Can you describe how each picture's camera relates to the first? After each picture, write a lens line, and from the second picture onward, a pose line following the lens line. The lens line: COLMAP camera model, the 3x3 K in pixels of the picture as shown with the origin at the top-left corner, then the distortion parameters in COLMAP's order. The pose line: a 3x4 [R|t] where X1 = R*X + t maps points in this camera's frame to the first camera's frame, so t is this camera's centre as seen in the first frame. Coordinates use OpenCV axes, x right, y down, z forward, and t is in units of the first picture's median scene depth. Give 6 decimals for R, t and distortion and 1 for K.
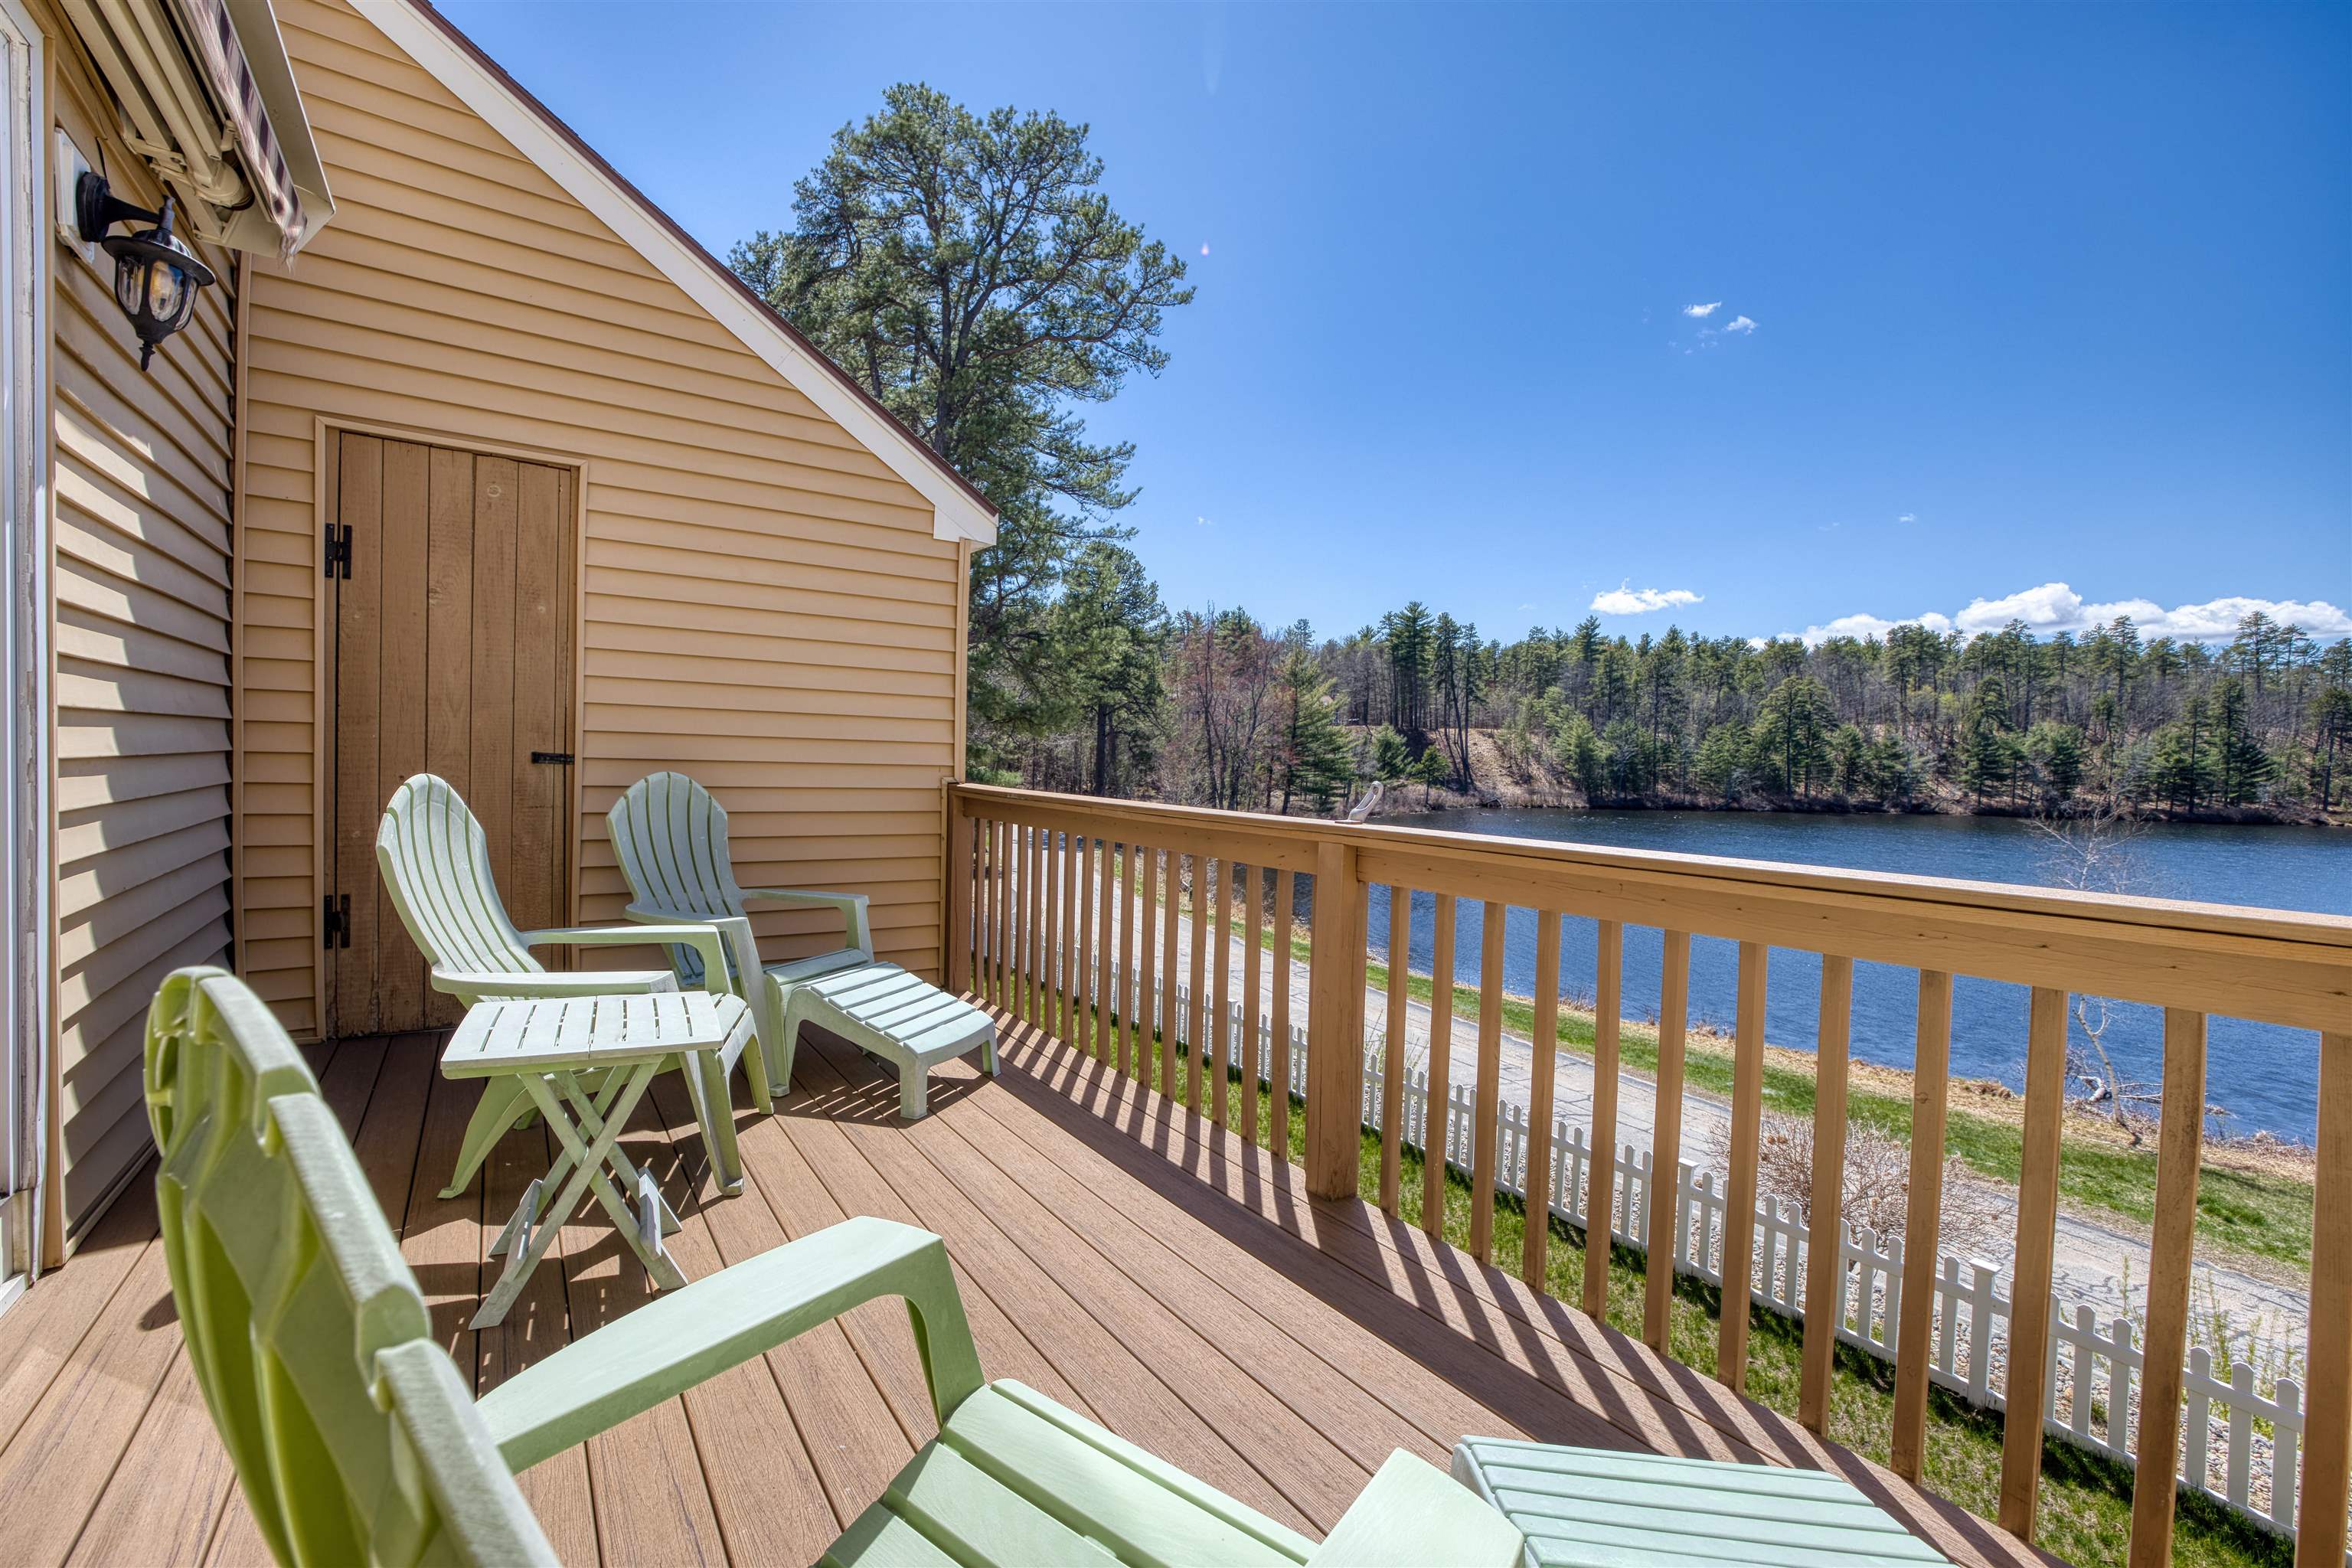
lens RADIAL K [[1018.2, 0, 1175.0], [0, 1018.2, 776.5], [0, 0, 1]] dist [-0.039608, 0.013951]
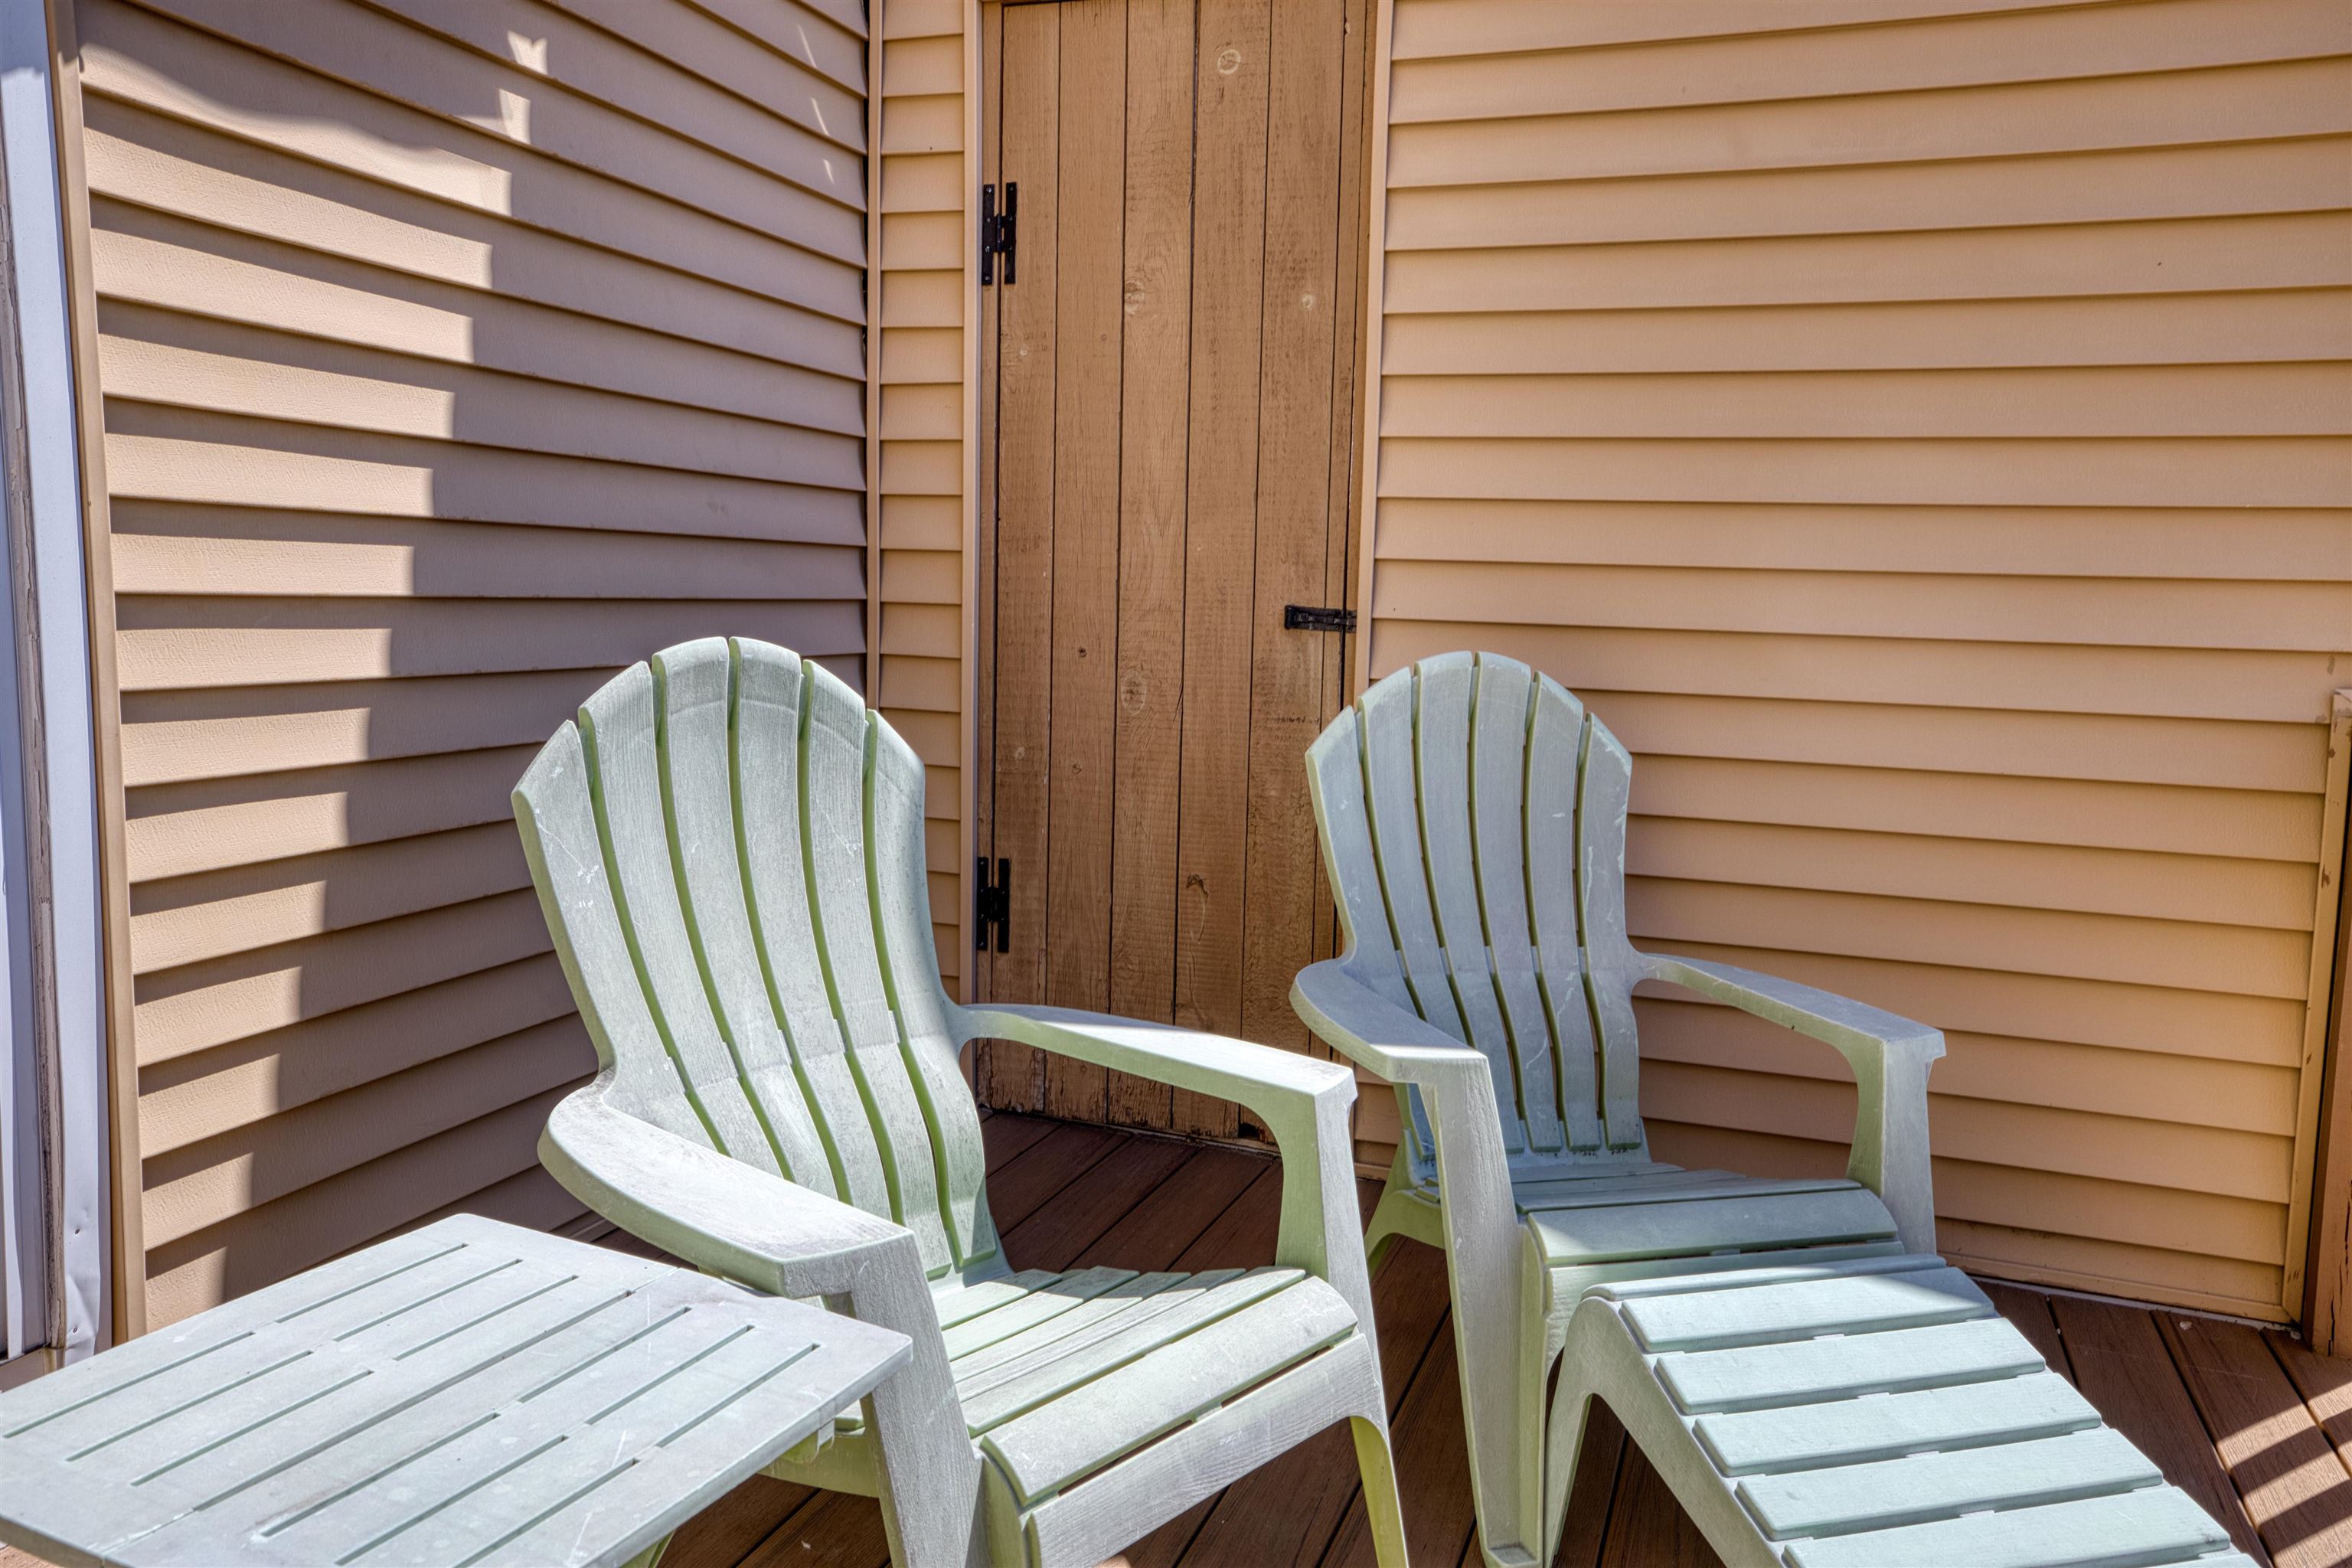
lens RADIAL K [[1710.6, 0, 1179.7], [0, 1710.6, 775.3], [0, 0, 1]] dist [0.006966, 0.001053]
pose [[0.583774, 0.076752, -0.808280, 0.000373], [-0.028546, 0.996847, 0.074040, -0.002553], [0.811414, -0.020150, 0.584124, 0.502433]]
